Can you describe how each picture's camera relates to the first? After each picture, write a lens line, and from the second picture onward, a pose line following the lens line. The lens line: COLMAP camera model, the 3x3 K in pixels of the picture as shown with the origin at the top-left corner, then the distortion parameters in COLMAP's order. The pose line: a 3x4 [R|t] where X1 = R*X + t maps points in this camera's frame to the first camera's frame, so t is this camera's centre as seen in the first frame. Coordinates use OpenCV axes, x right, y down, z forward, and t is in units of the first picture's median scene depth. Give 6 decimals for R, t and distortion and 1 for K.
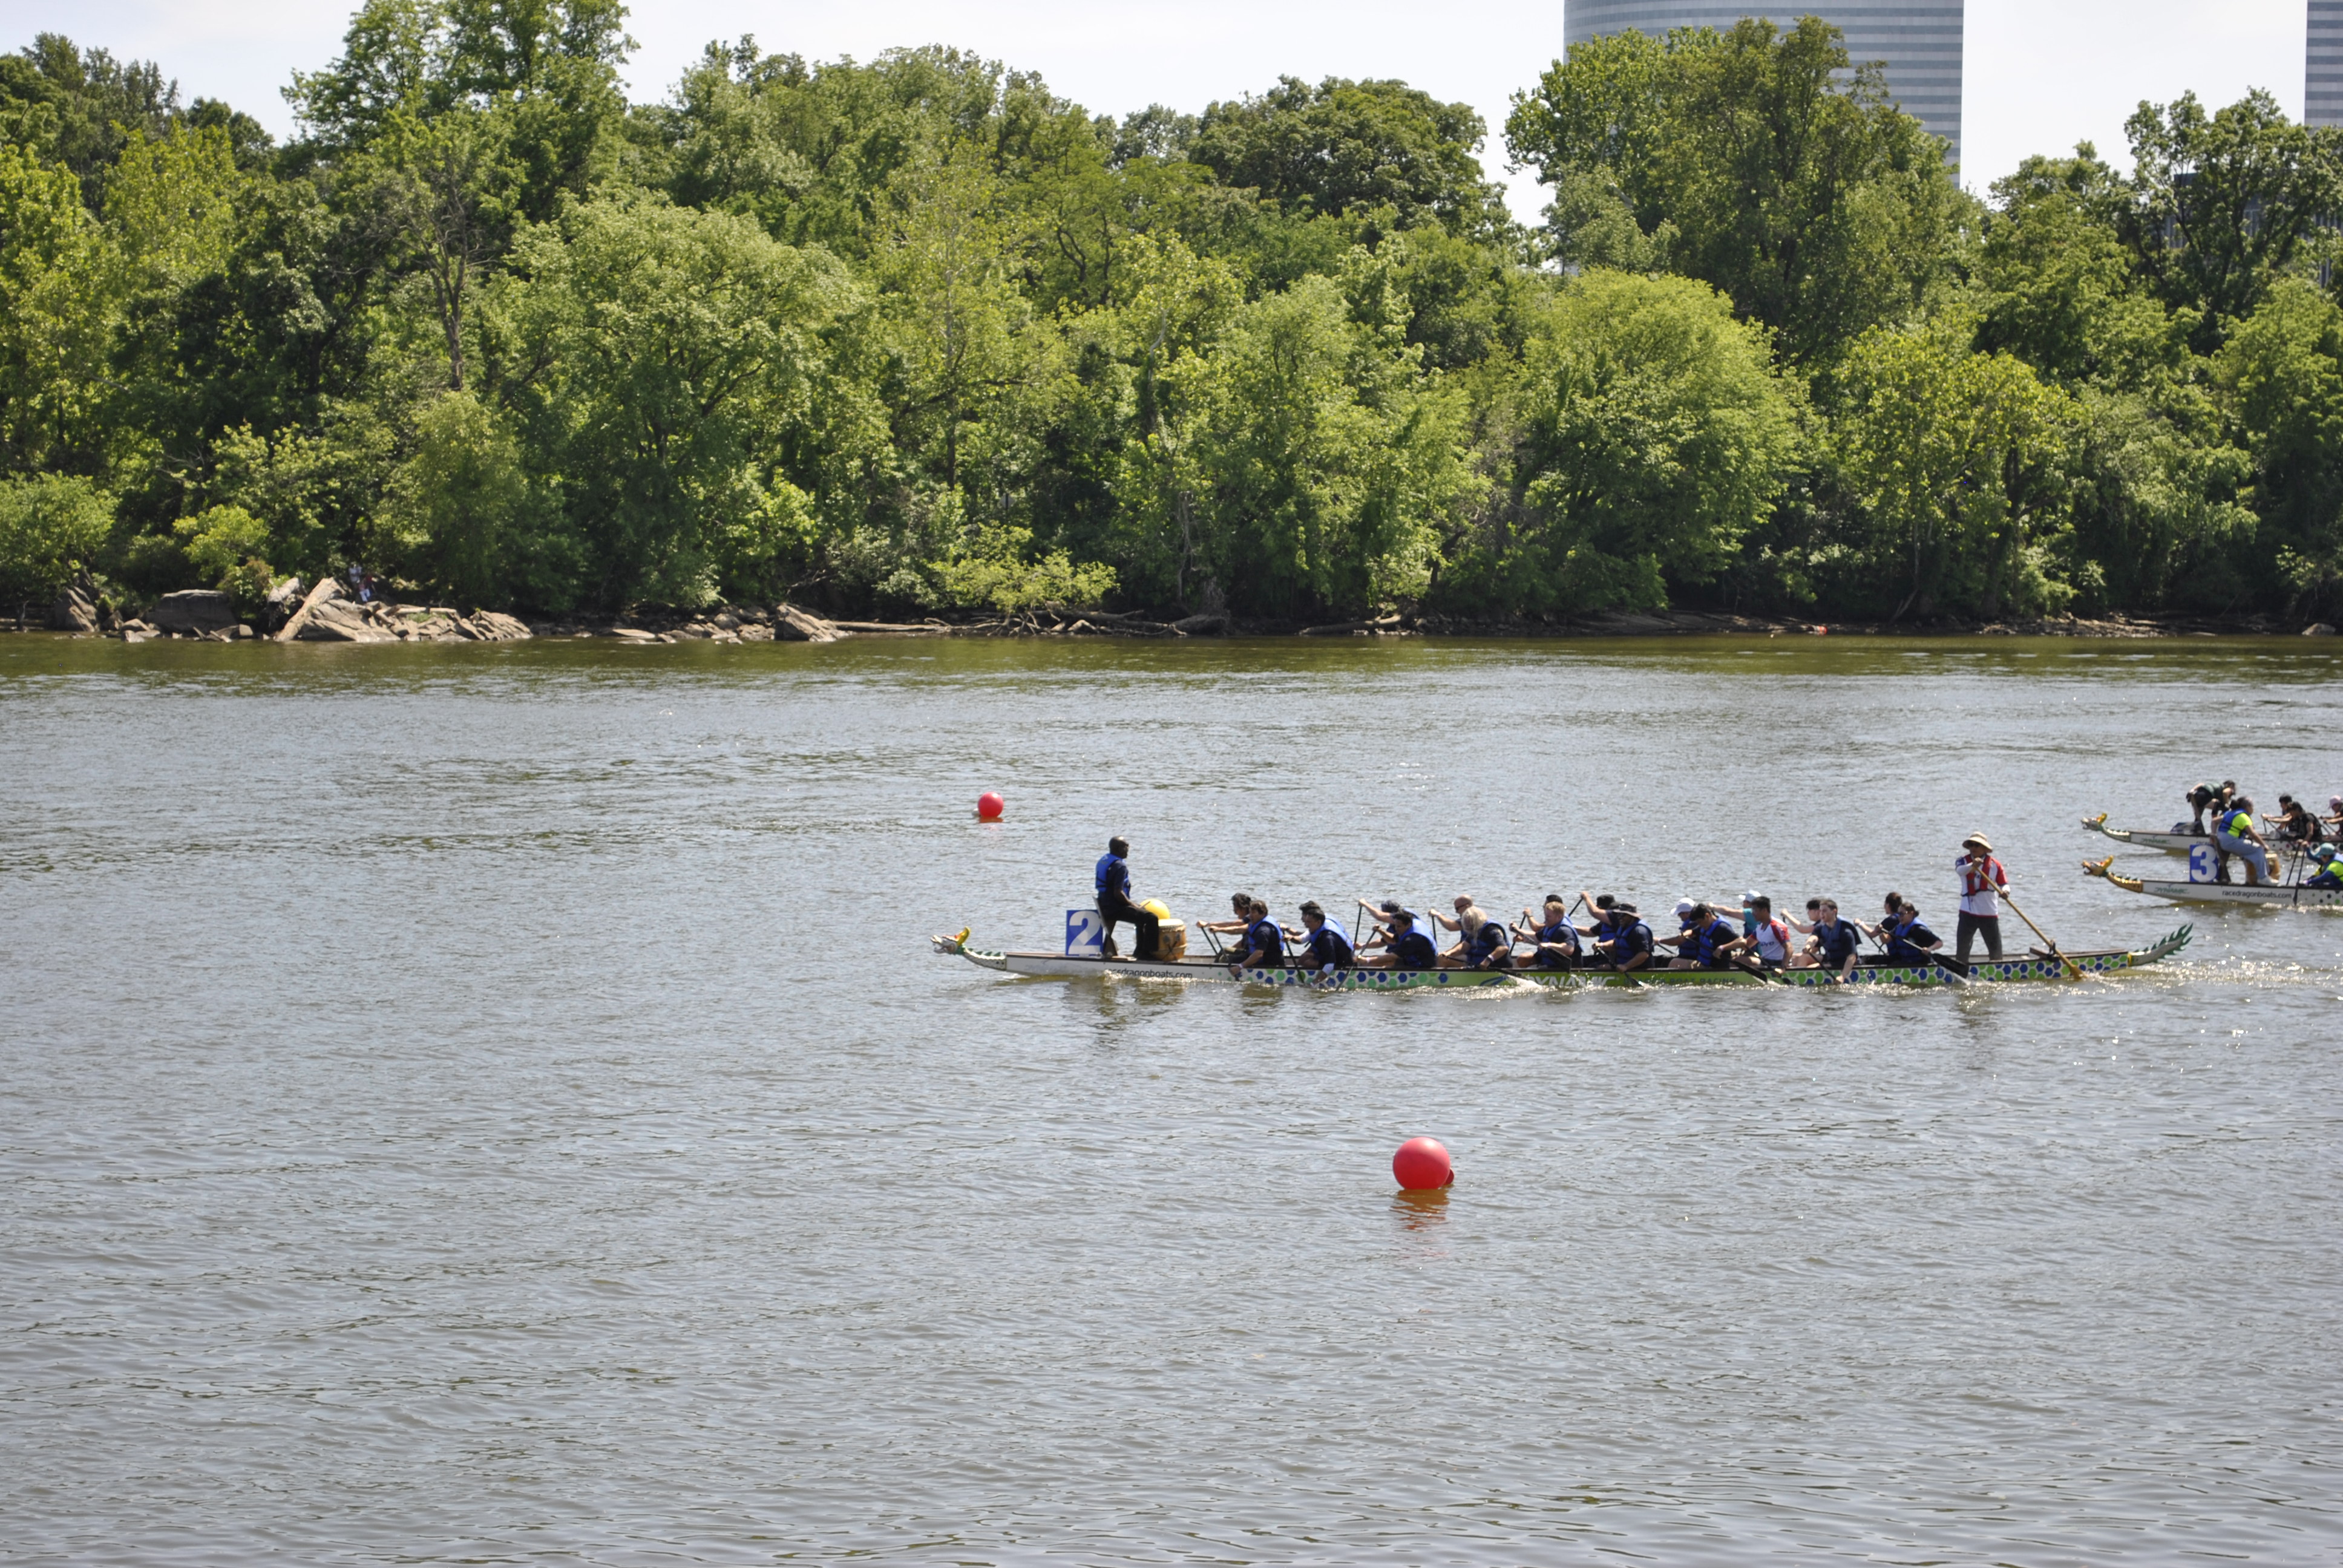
lens RADIAL K [[5359.2, 0, 1197.6], [0, 5359.2, 780.5], [0, 0, 1]] dist [0.051296, -0.037466]
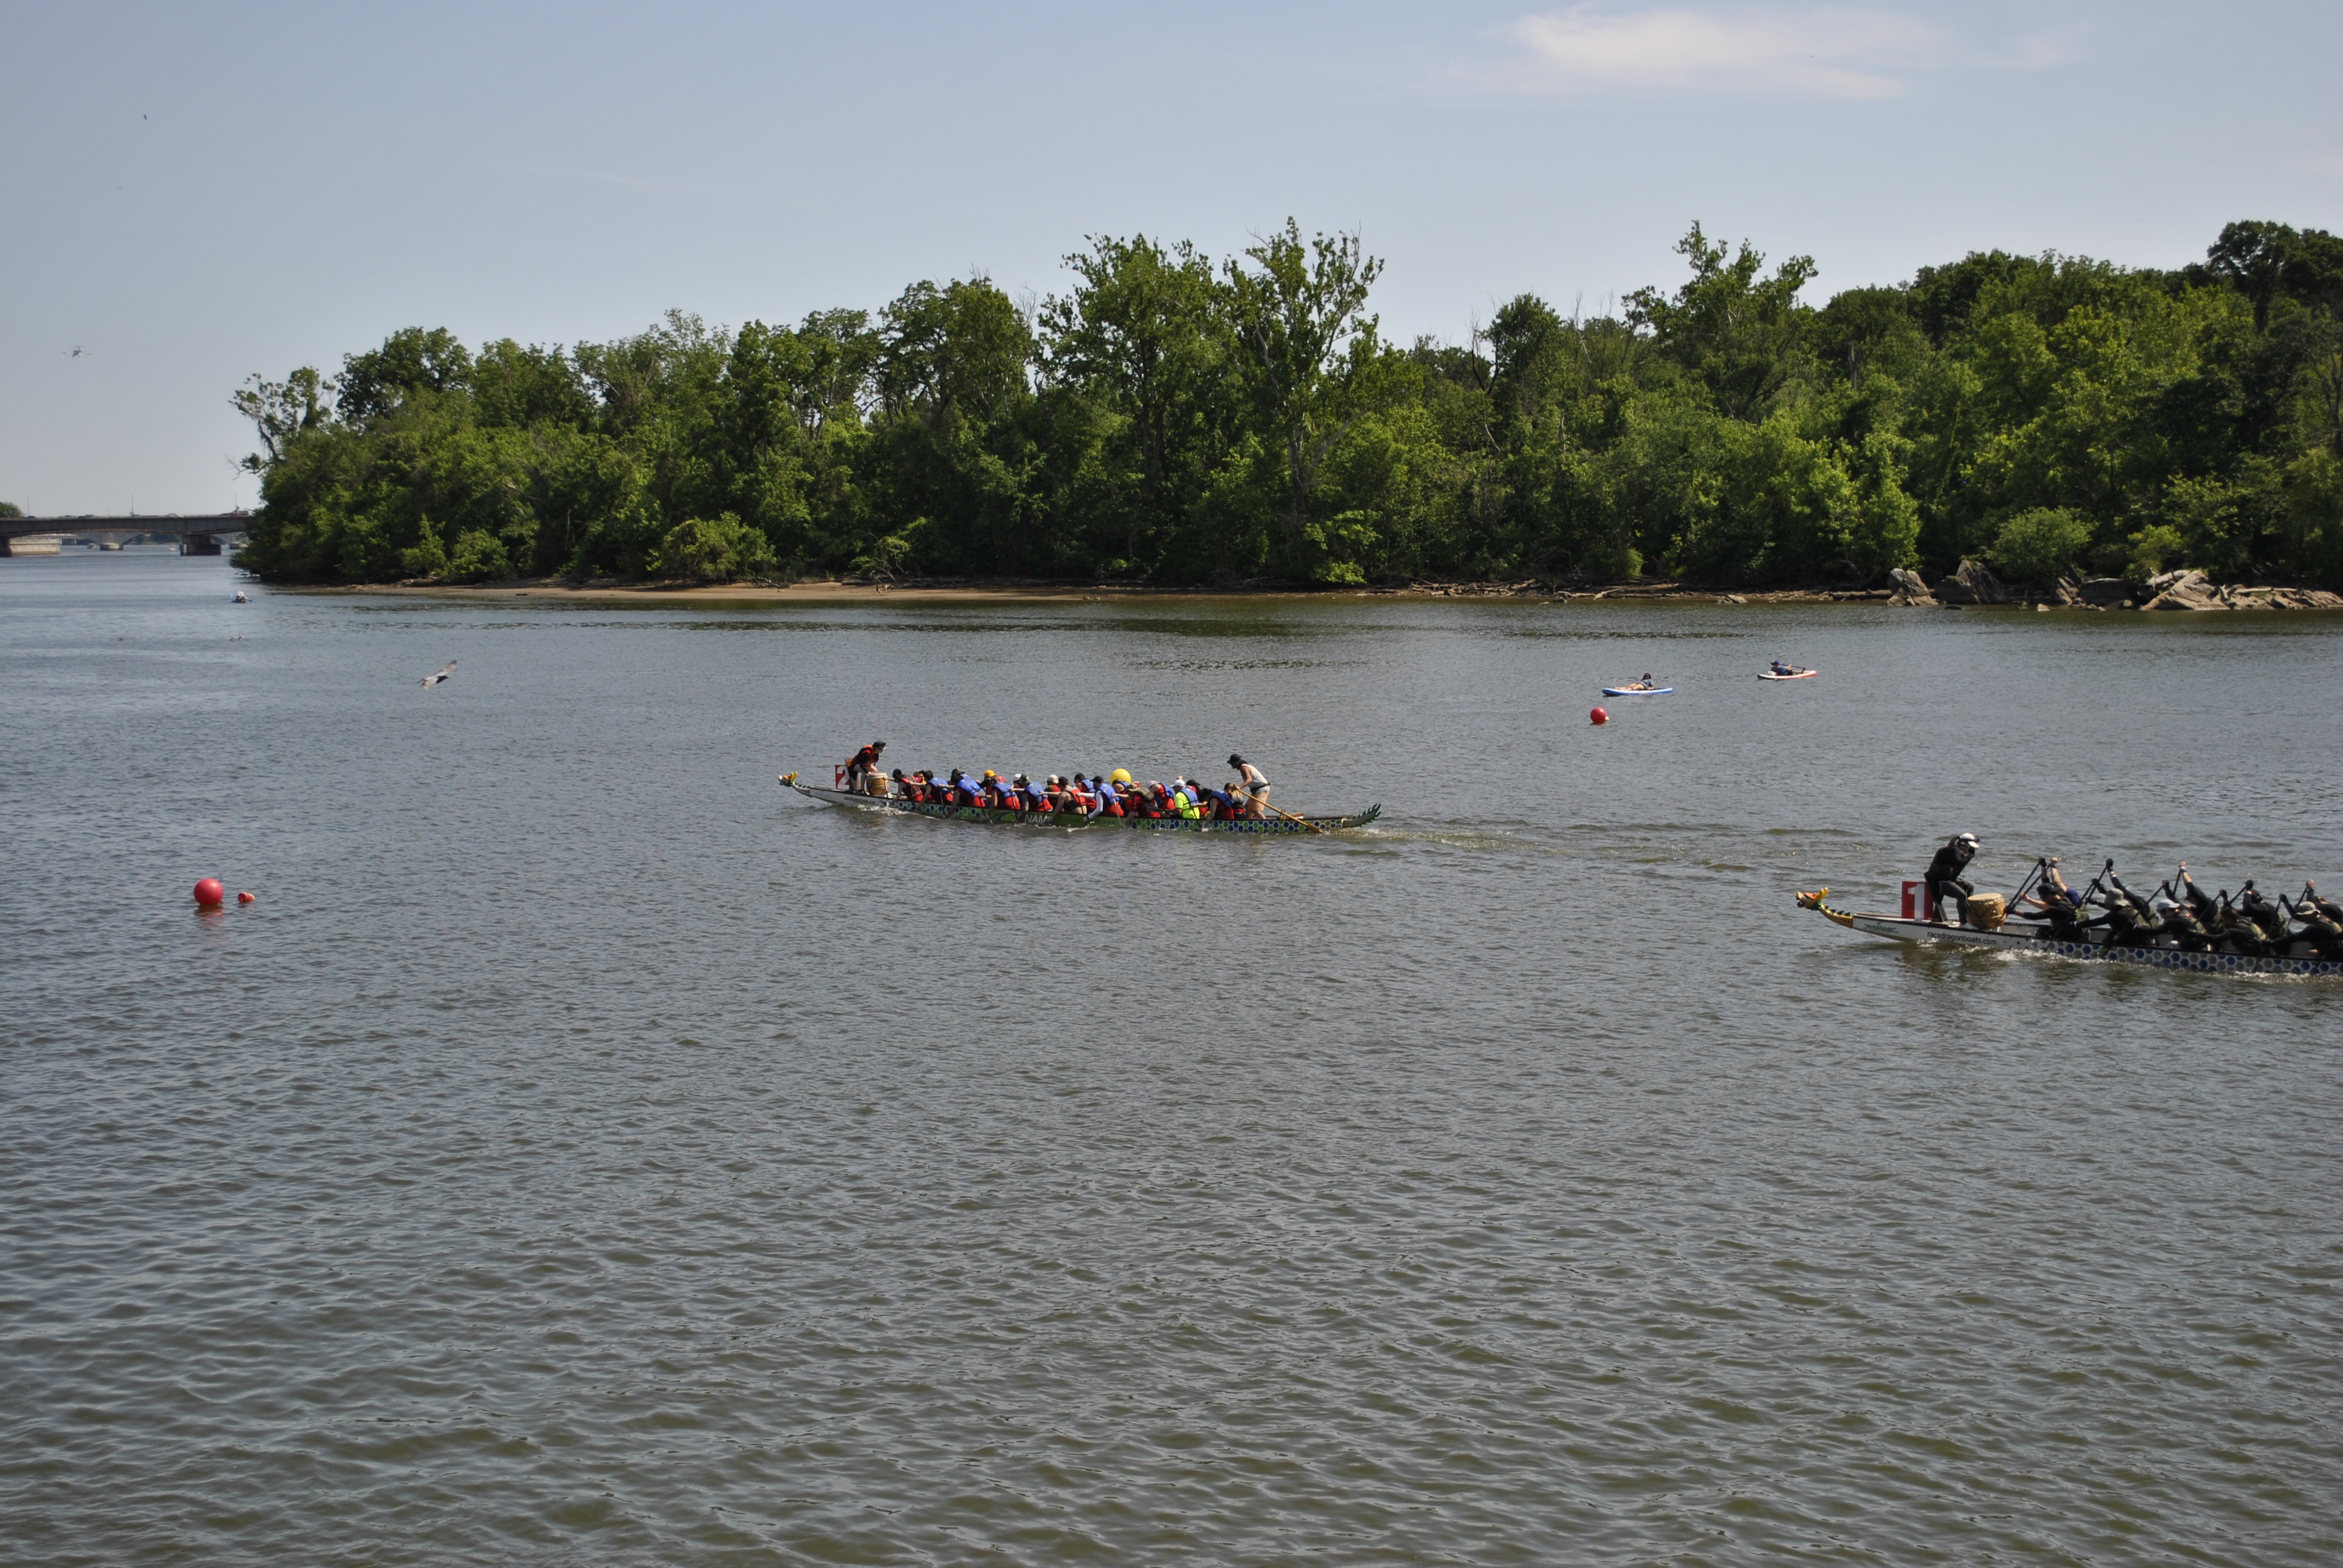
lens RADIAL K [[3271.1, 0, 1168.1], [0, 3271.1, 820.2], [0, 0, 1]] dist [-0.026364, -0.005380]
pose [[0.792920, 0.035640, -0.608282, 0.180346], [-0.011398, 0.998981, 0.043674, -0.002235], [0.609219, -0.027697, 0.792518, 0.043311]]
